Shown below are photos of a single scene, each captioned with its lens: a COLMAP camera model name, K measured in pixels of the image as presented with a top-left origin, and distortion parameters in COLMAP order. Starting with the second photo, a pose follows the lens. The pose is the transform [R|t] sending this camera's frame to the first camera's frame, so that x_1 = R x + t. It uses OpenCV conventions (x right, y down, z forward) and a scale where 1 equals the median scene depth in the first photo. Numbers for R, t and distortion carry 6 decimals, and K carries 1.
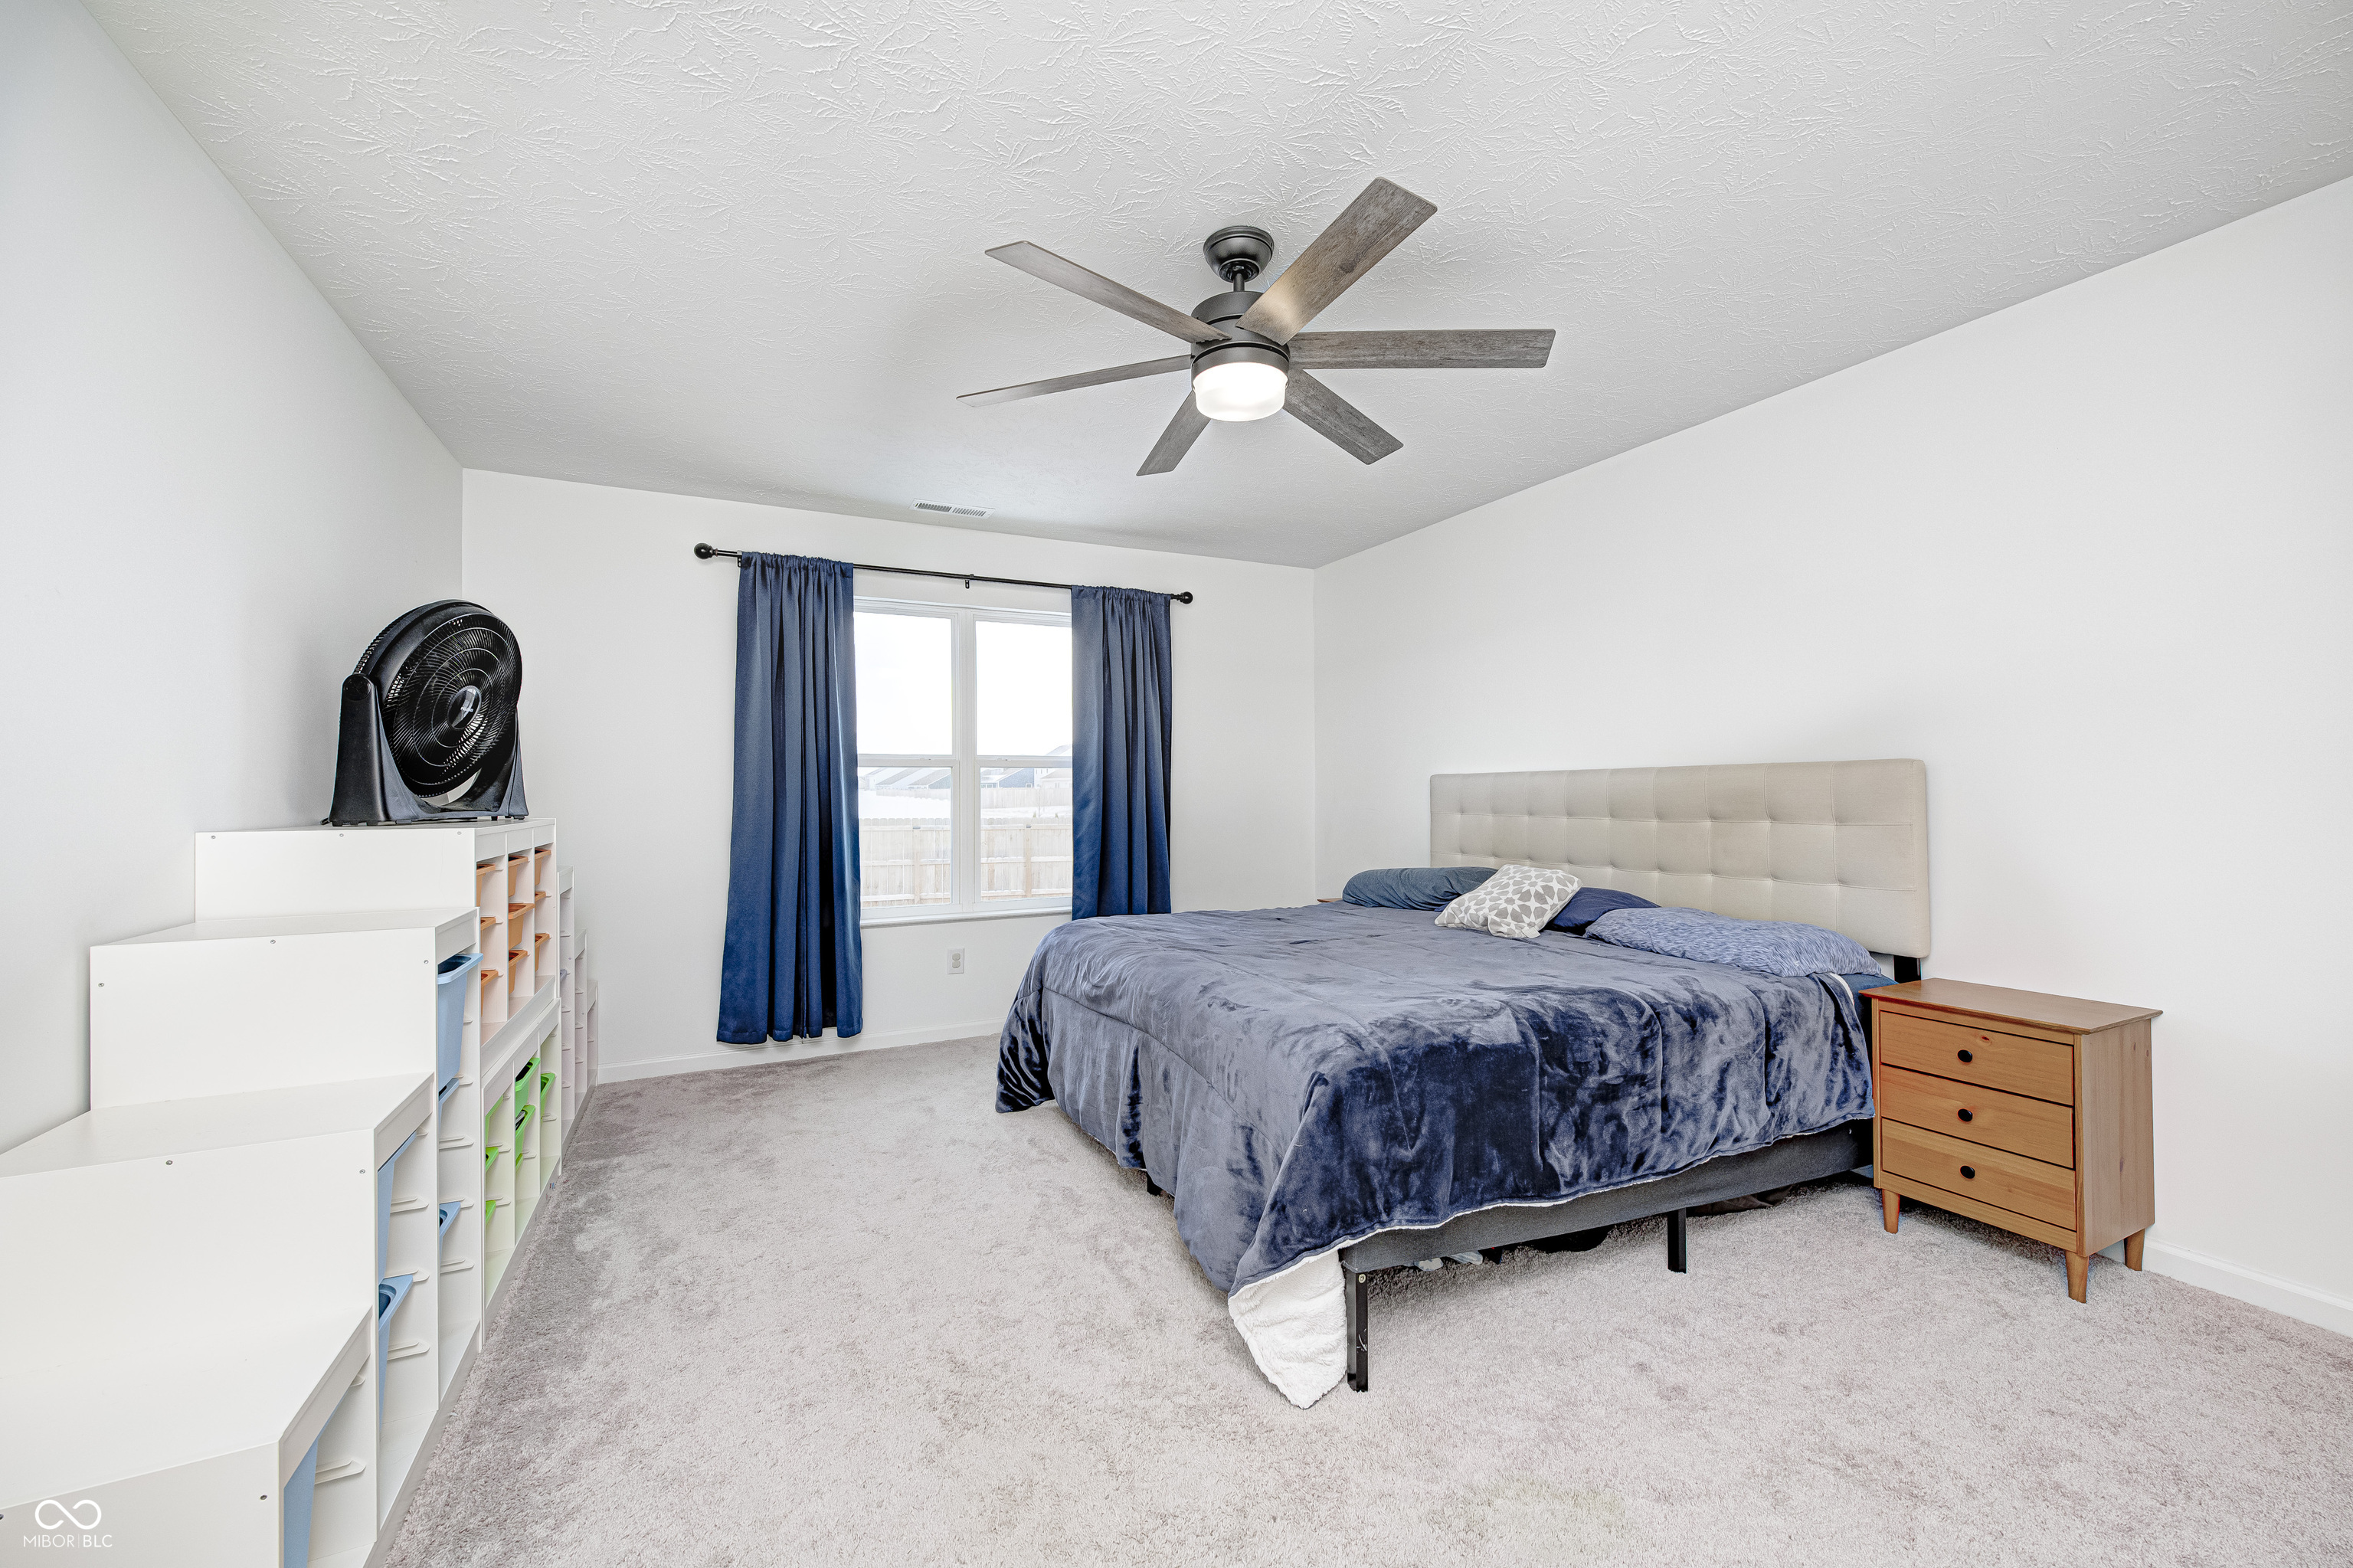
lens RADIAL K [[924.3, 0, 1183.3], [0, 924.3, 785.8], [0, 0, 1]] dist [-0.007162, 0.000040]
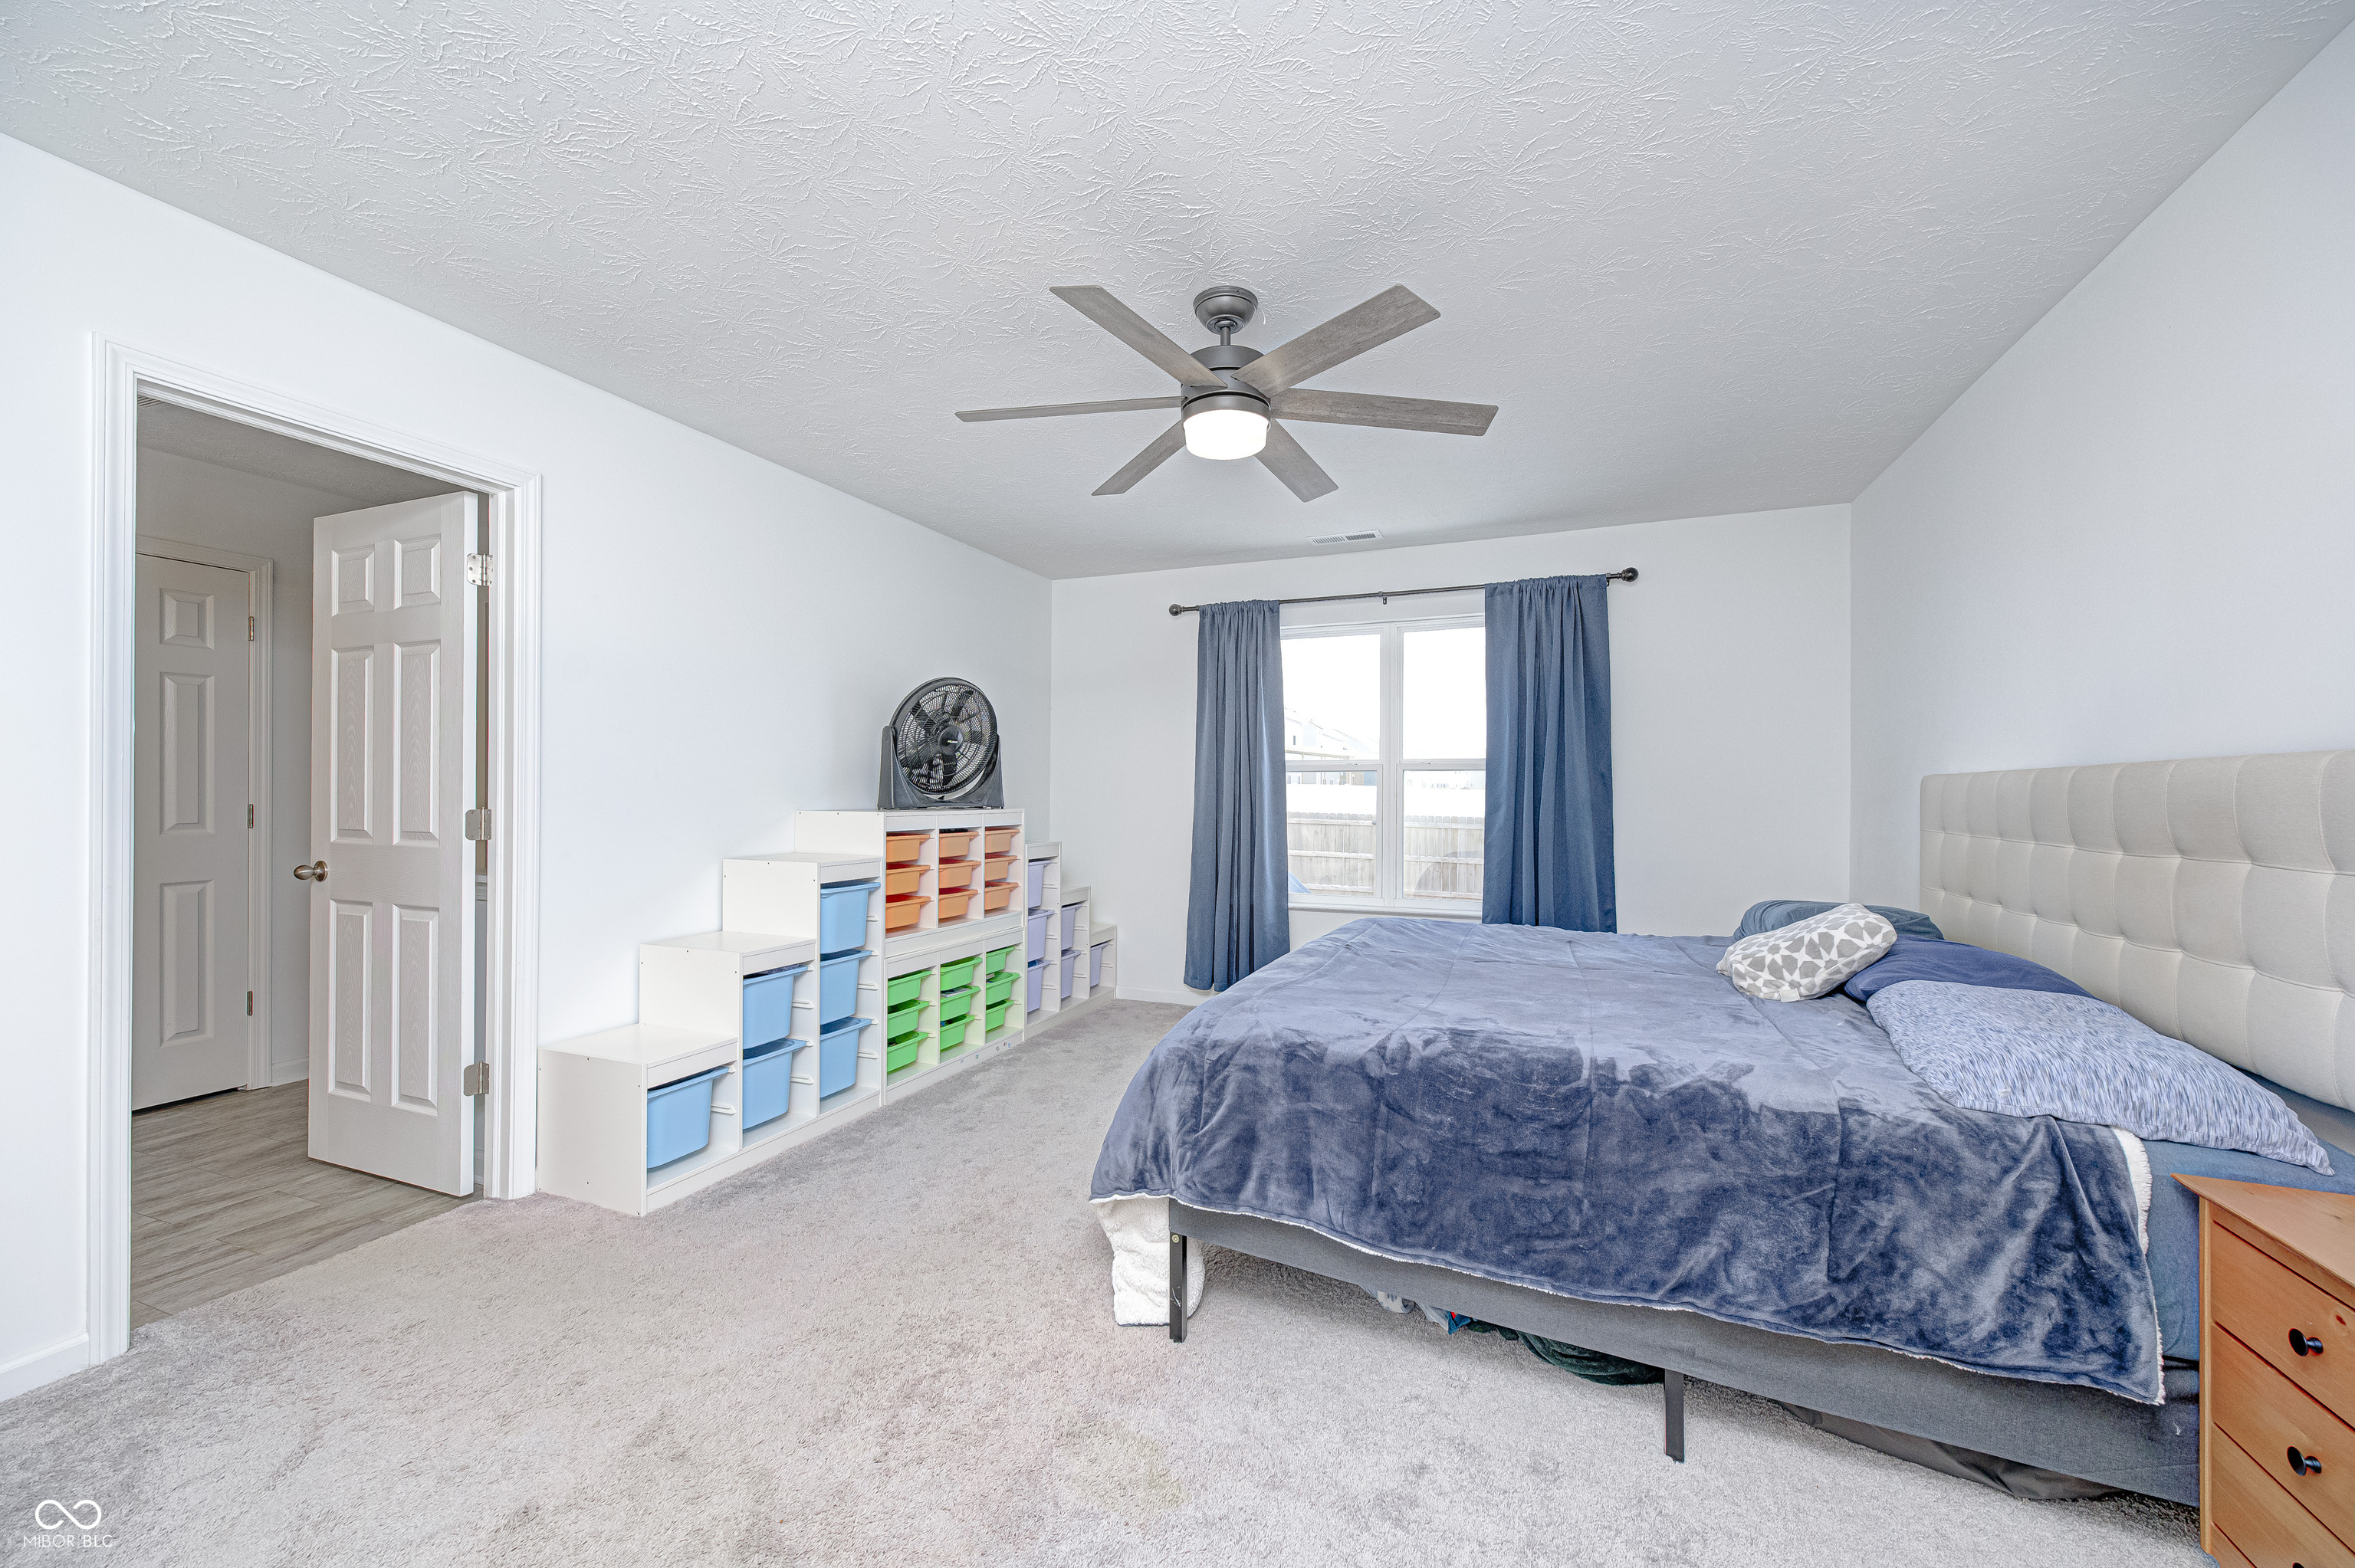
lens RADIAL K [[924.9, 0, 1179.2], [0, 924.9, 785.9], [0, 0, 1]] dist [-0.007162, 0.000040]
pose [[0.664444, 0.003521, -0.747330, 0.729734], [-0.003603, 0.999992, 0.001507, -0.006025], [0.747330, 0.001691, 0.664451, 0.192344]]
